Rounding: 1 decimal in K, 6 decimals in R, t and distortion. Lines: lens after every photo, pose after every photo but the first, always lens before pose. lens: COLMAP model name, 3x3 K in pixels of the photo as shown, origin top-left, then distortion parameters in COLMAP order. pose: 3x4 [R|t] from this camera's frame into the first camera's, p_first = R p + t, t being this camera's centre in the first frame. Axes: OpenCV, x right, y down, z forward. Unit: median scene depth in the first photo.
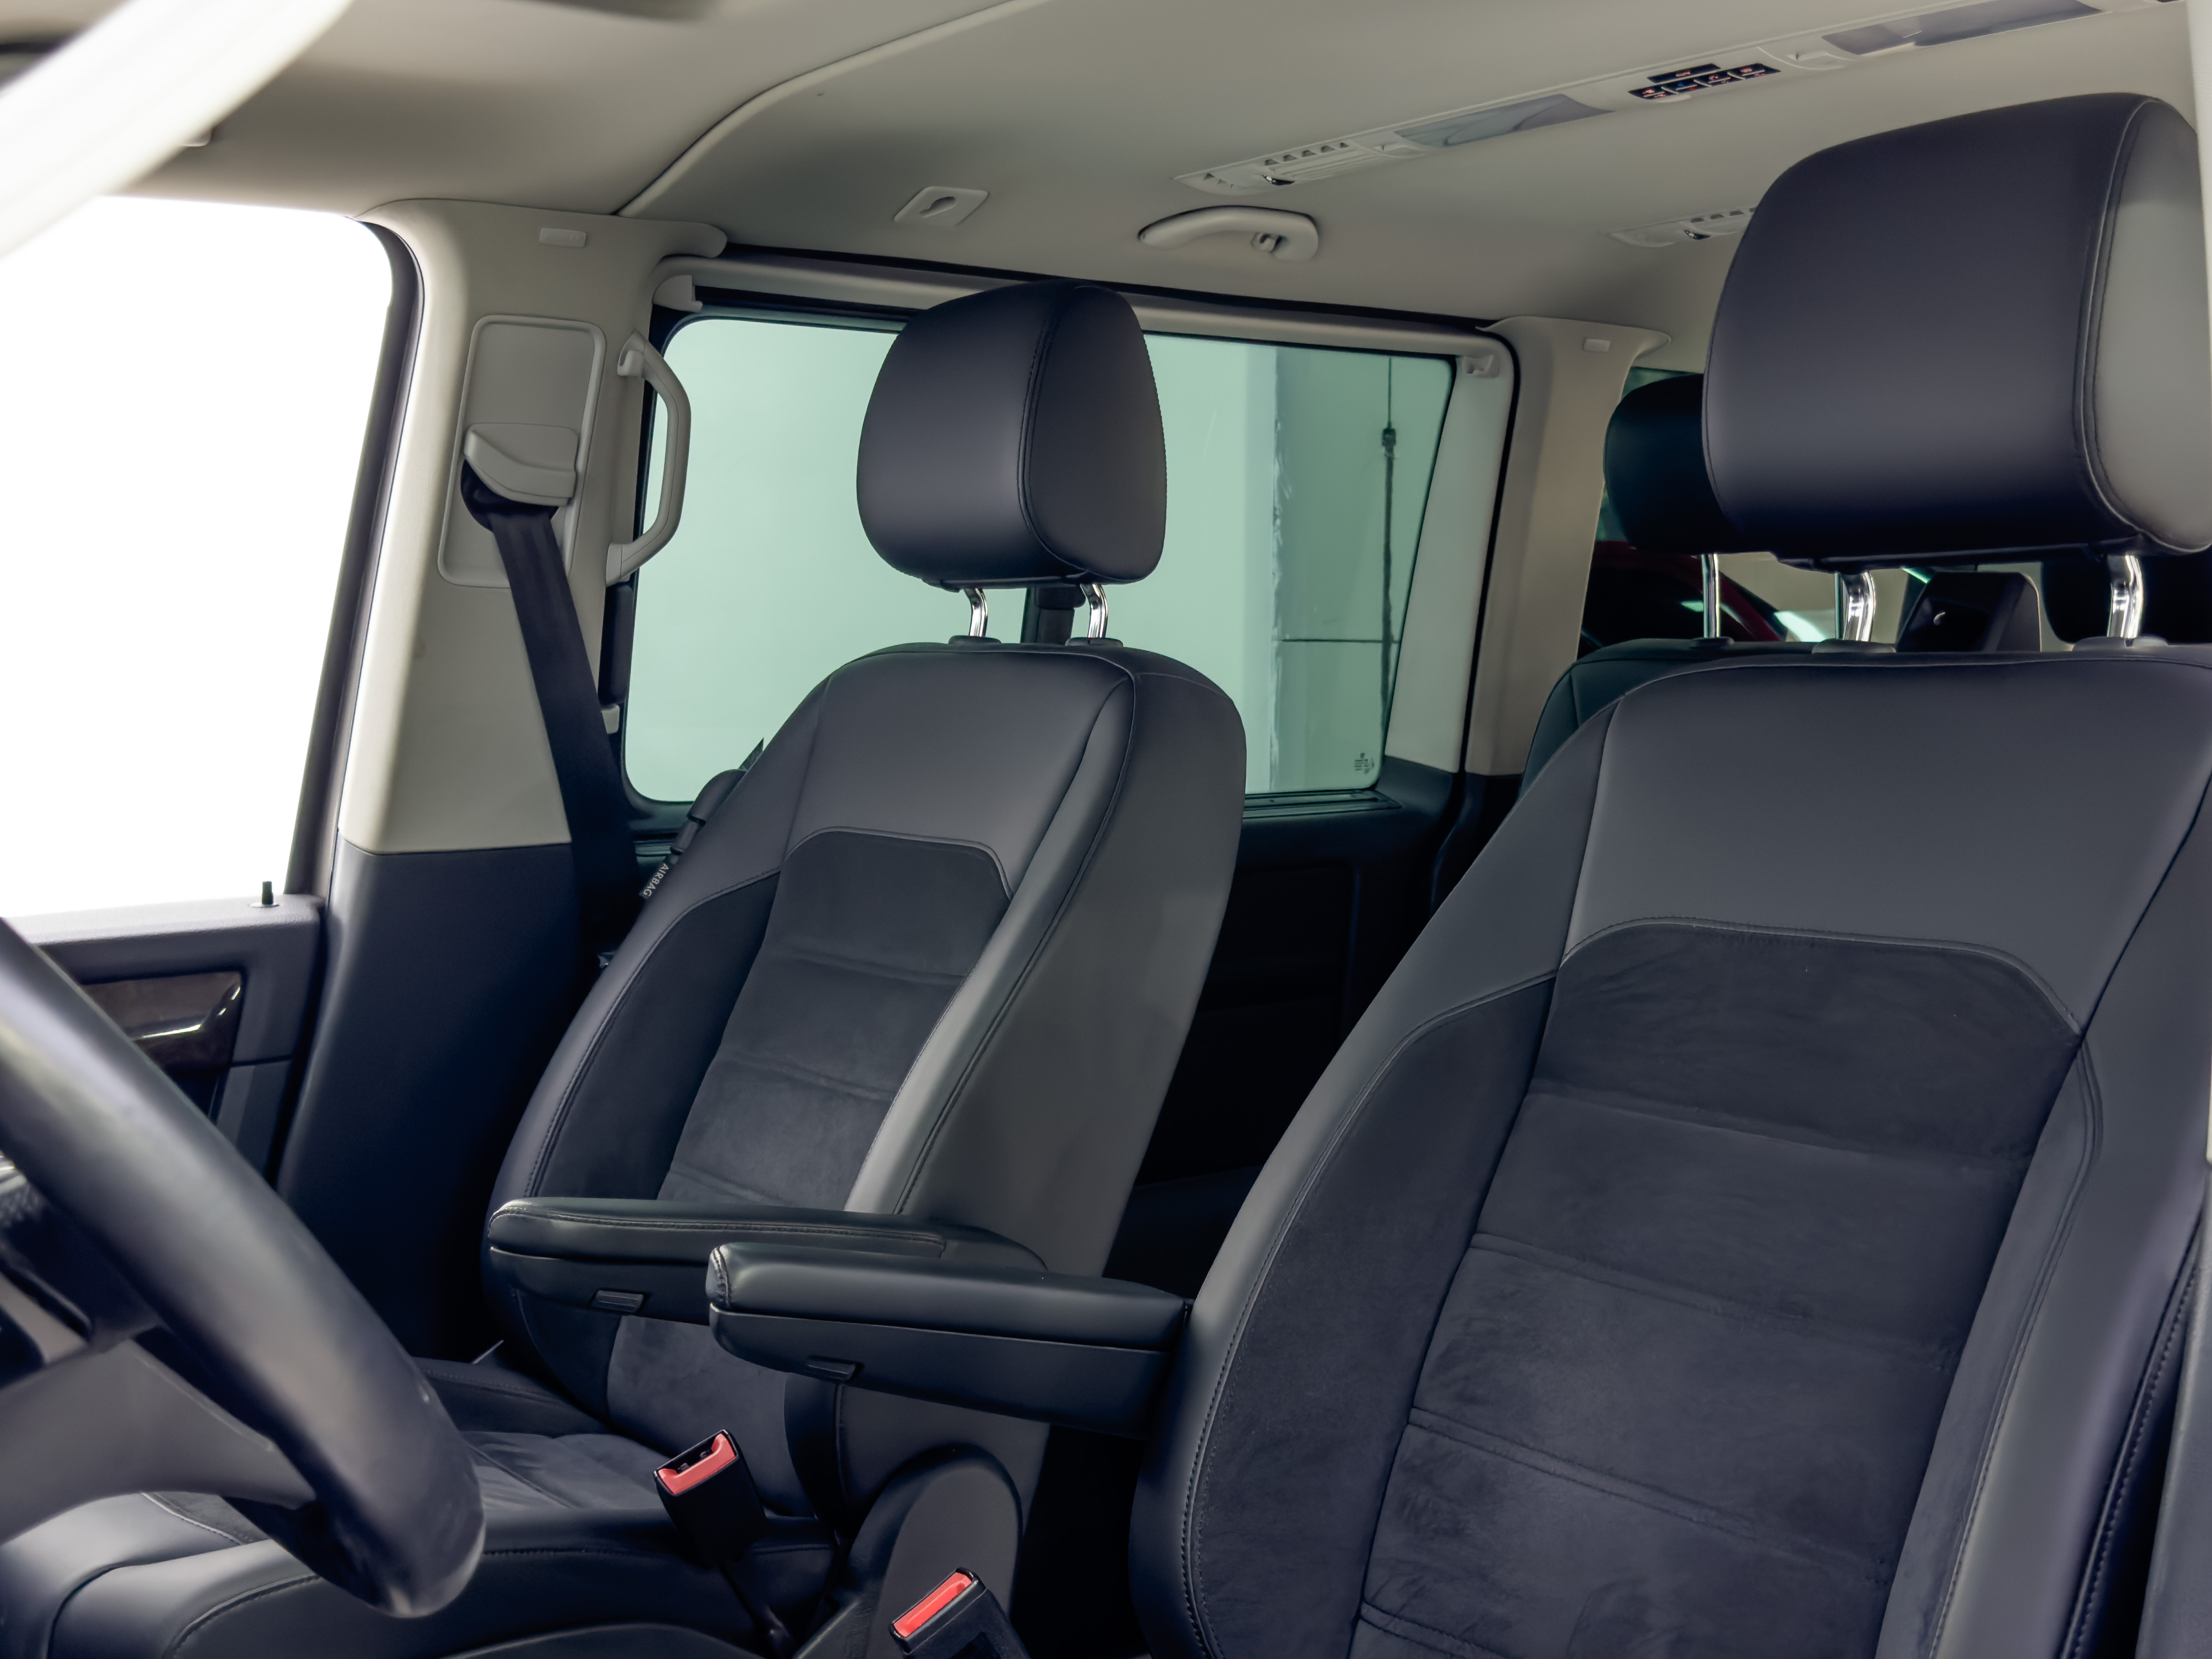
lens RADIAL K [[2551.4, 0, 1105.2], [0, 2551.4, 829.4], [0, 0, 1]] dist [0.002771, 0.000000]
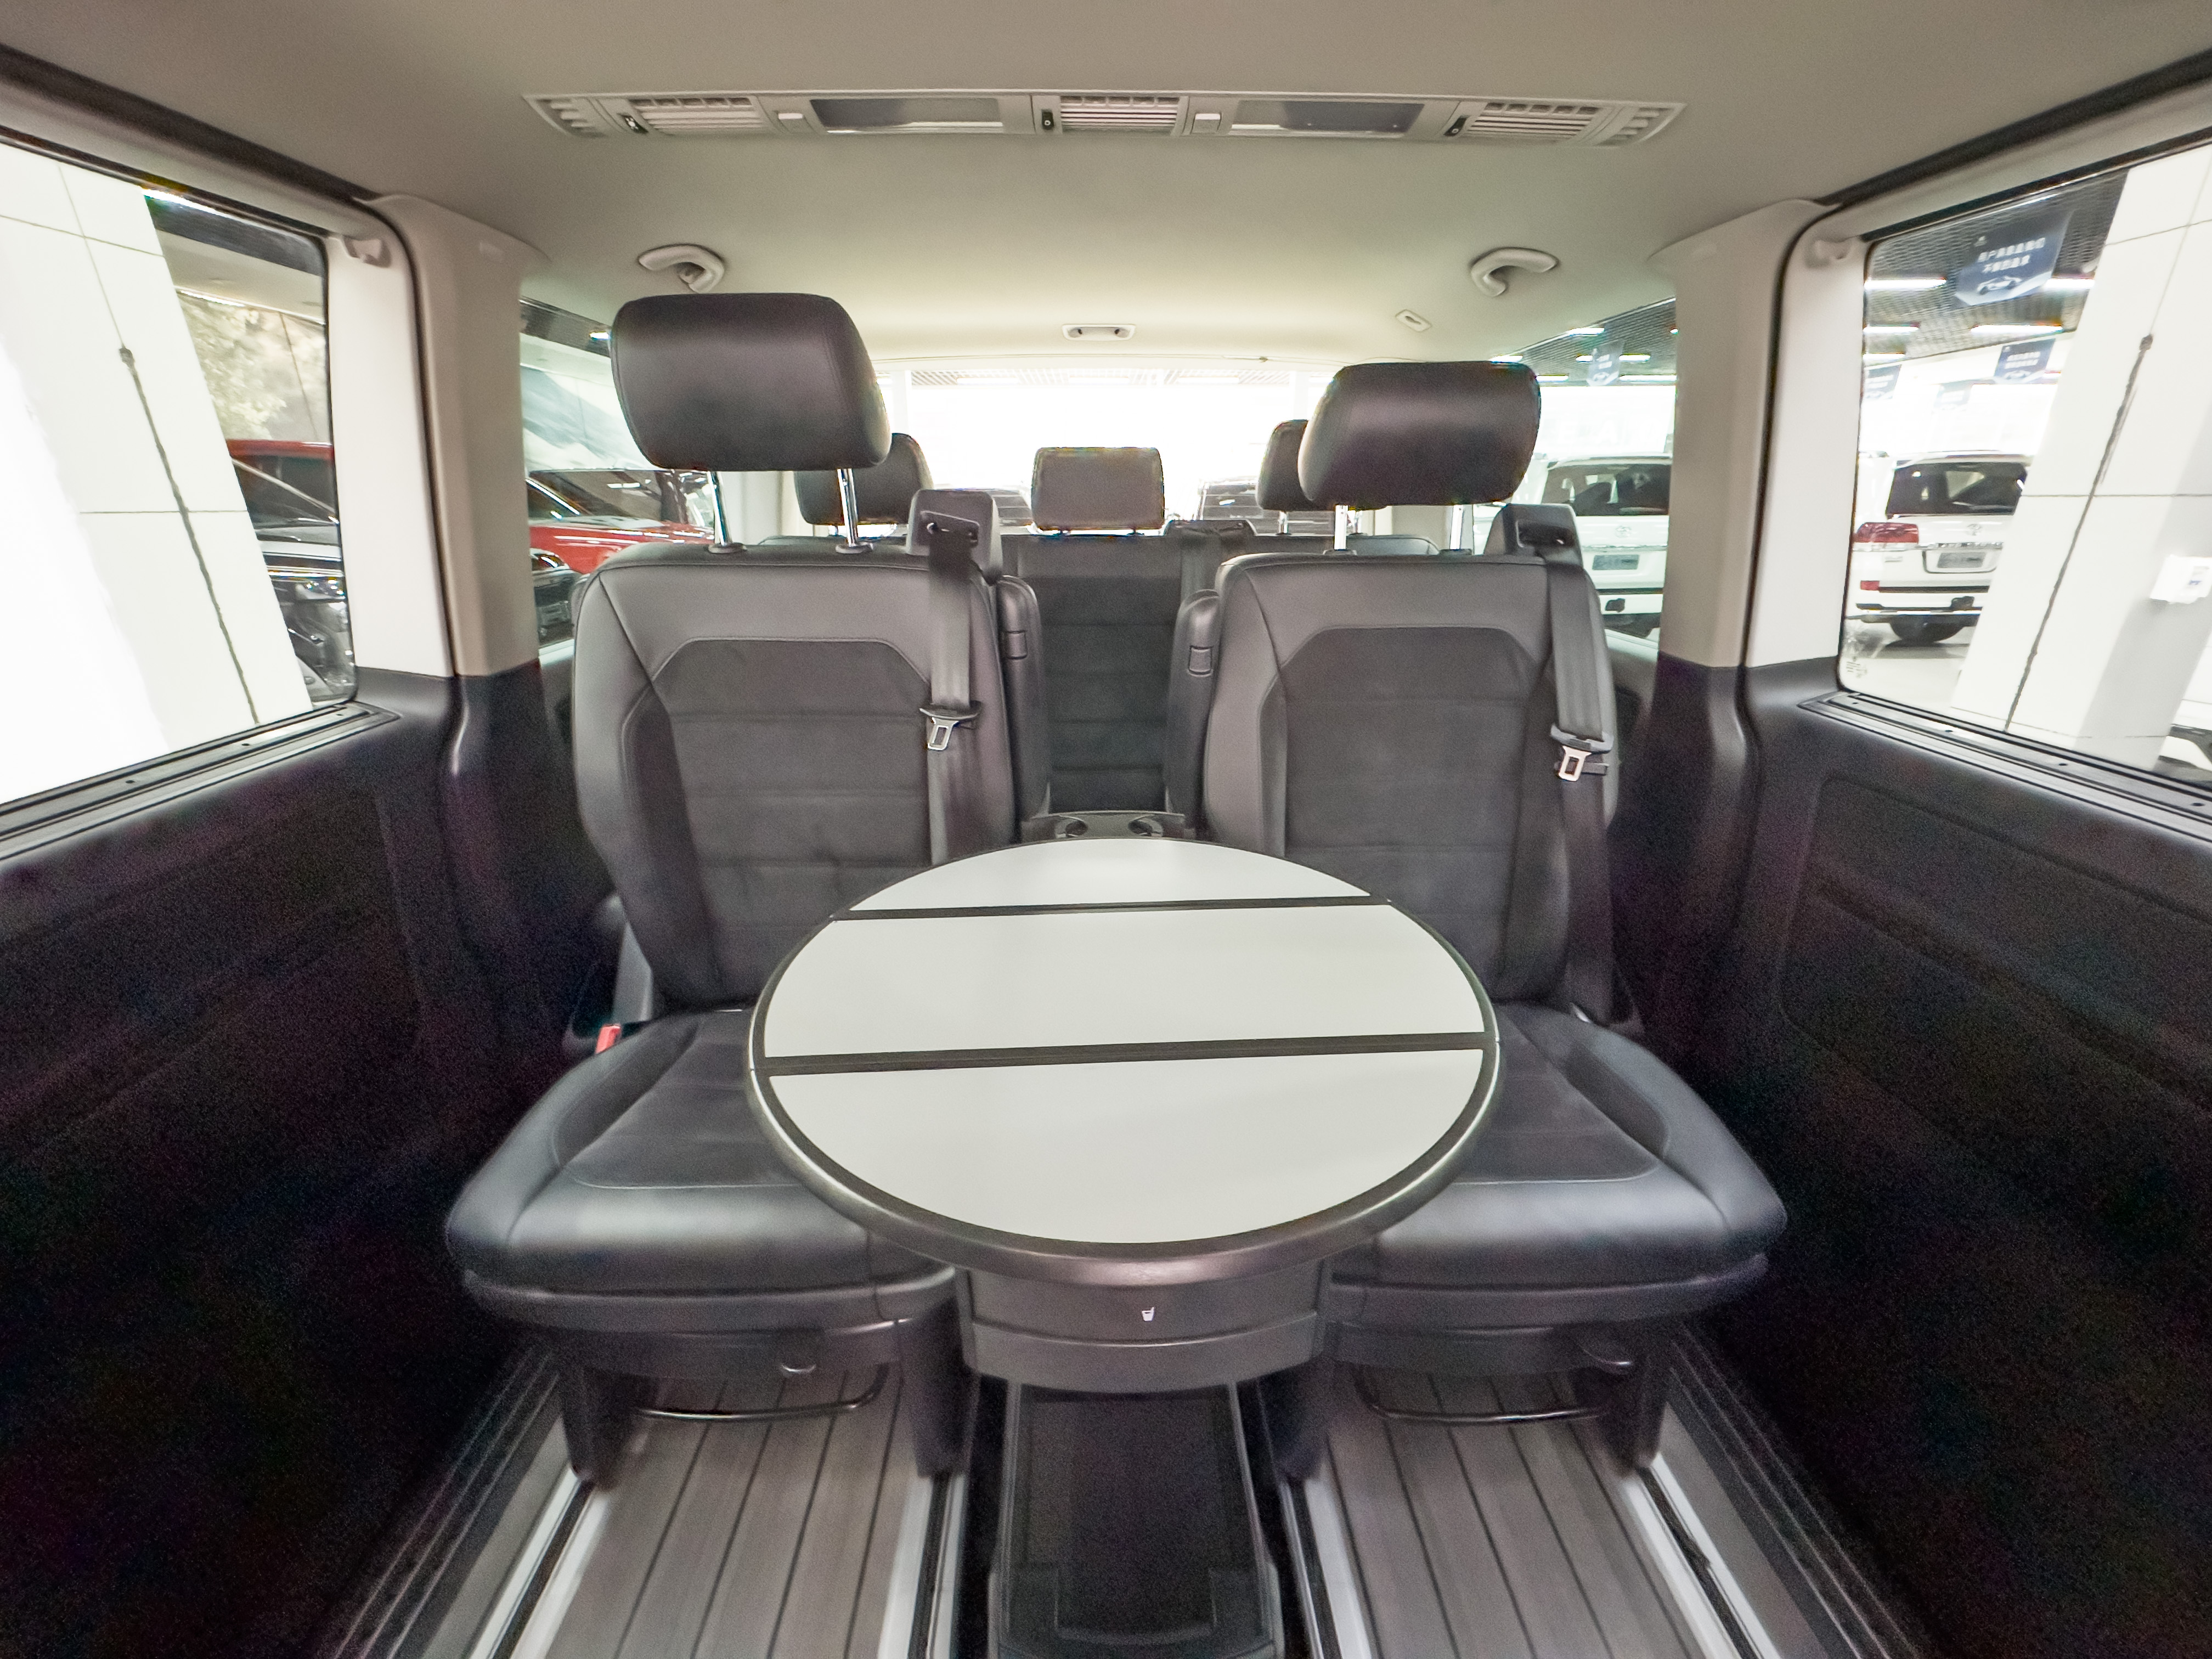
lens RADIAL K [[888.3, 0, 1106.5], [0, 888.3, 825.9], [0, 0, 1]] dist [-0.004108, -0.000424]
pose [[0.588312, -0.284949, 0.756765, -0.001312], [0.065187, 0.949522, 0.306852, -0.058966], [-0.806002, -0.131194, 0.577190, 0.549675]]
